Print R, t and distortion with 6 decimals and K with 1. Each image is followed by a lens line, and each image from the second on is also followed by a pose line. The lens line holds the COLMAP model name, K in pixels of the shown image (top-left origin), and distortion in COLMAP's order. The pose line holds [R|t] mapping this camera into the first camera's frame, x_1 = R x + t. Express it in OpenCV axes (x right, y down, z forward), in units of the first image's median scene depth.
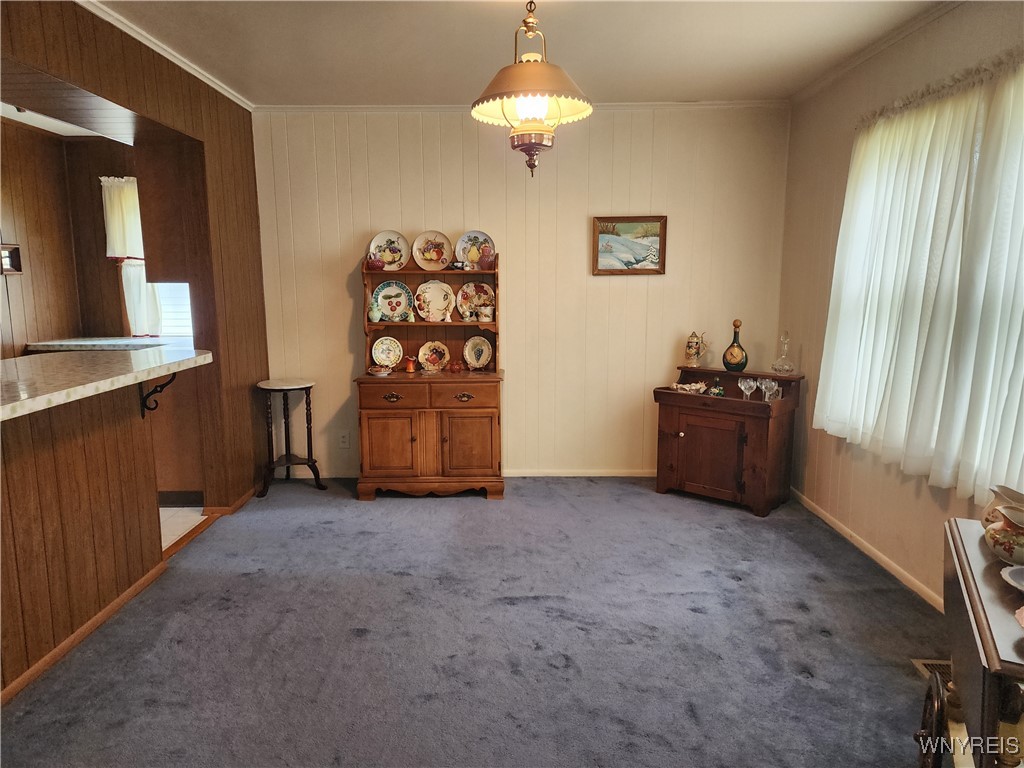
lens RADIAL K [[687.0, 0, 518.0], [0, 687.0, 391.1], [0, 0, 1]] dist [0.077726, -0.069740]
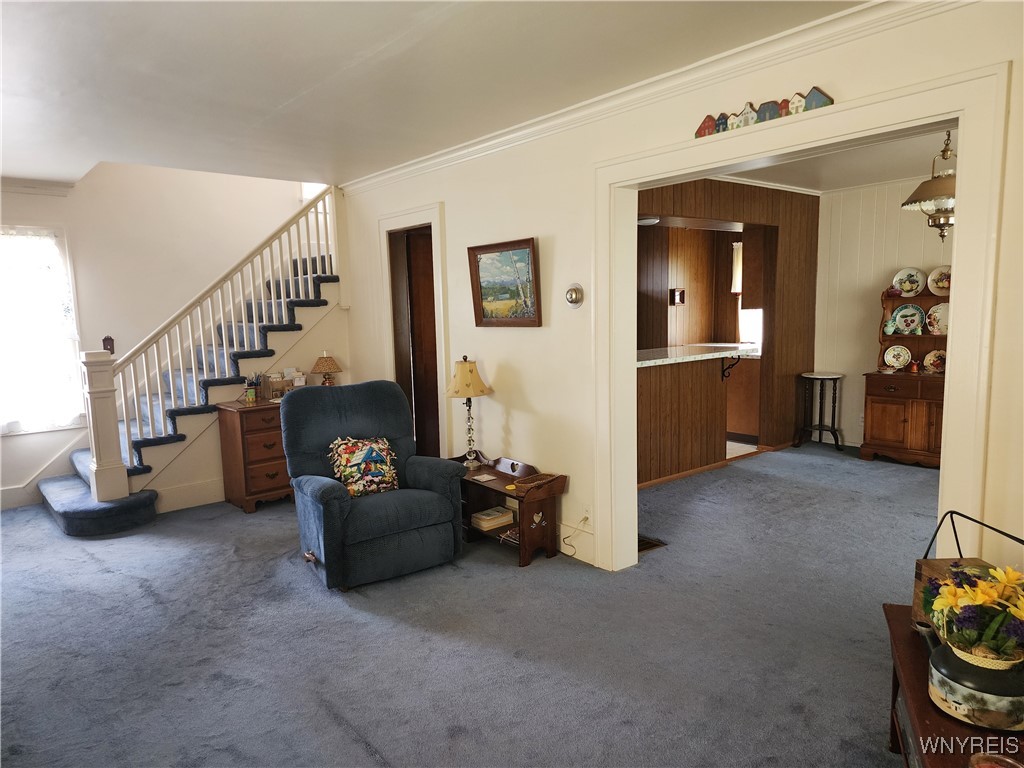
lens RADIAL K [[687.0, 0, 518.0], [0, 687.0, 391.1], [0, 0, 1]] dist [0.077726, -0.069740]
pose [[0.647482, 0.081367, -0.757725, 0.371674], [-0.100832, 0.994689, 0.020651, 0.057161], [0.755381, 0.063032, 0.652248, -0.453193]]
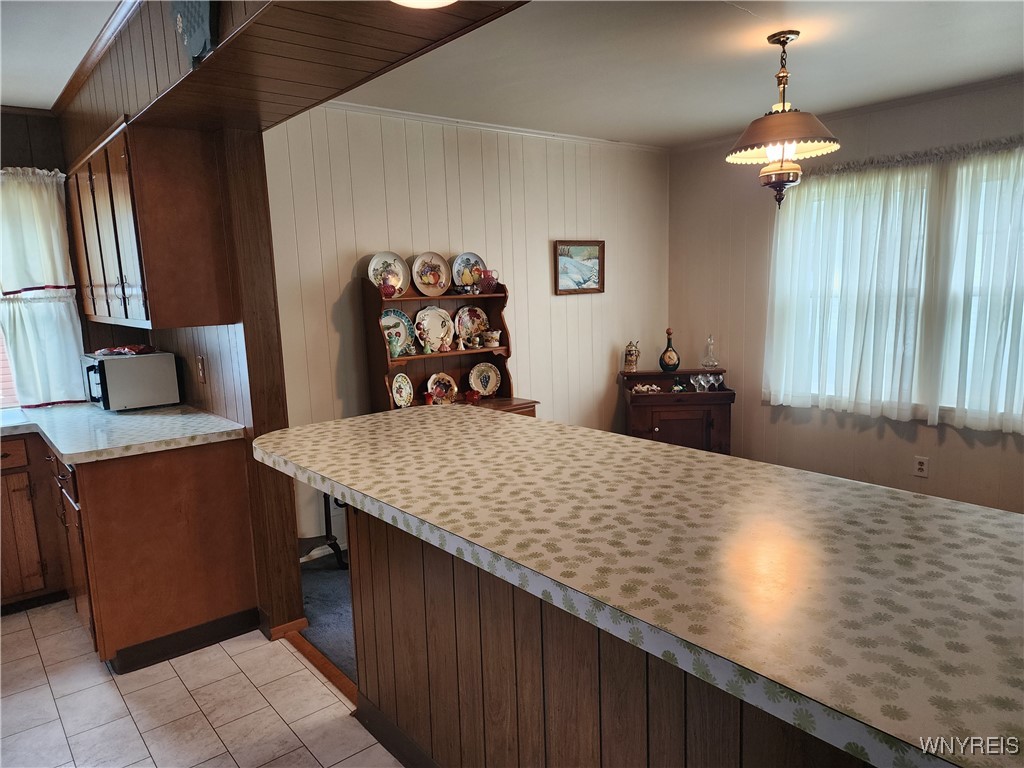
lens RADIAL K [[687.0, 0, 518.0], [0, 687.0, 391.1], [0, 0, 1]] dist [0.077726, -0.069740]
pose [[0.762930, -0.119959, 0.635254, -0.628473], [0.134621, 0.990572, 0.025378, -0.058153], [-0.632309, 0.066157, 0.771886, 0.237204]]
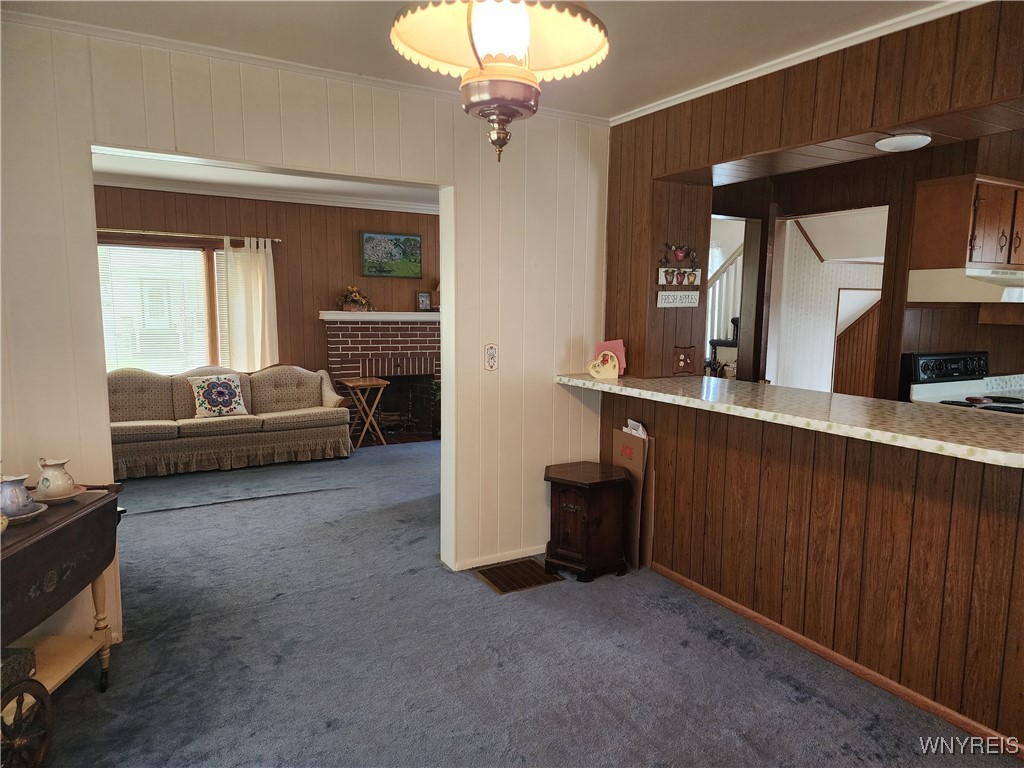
lens RADIAL K [[687.0, 0, 518.0], [0, 687.0, 391.1], [0, 0, 1]] dist [0.077726, -0.069740]
pose [[-0.864431, 0.058215, -0.499370, 0.172498], [-0.091473, 0.958482, 0.270081, -0.160393], [0.494360, 0.279146, -0.823217, 0.864327]]
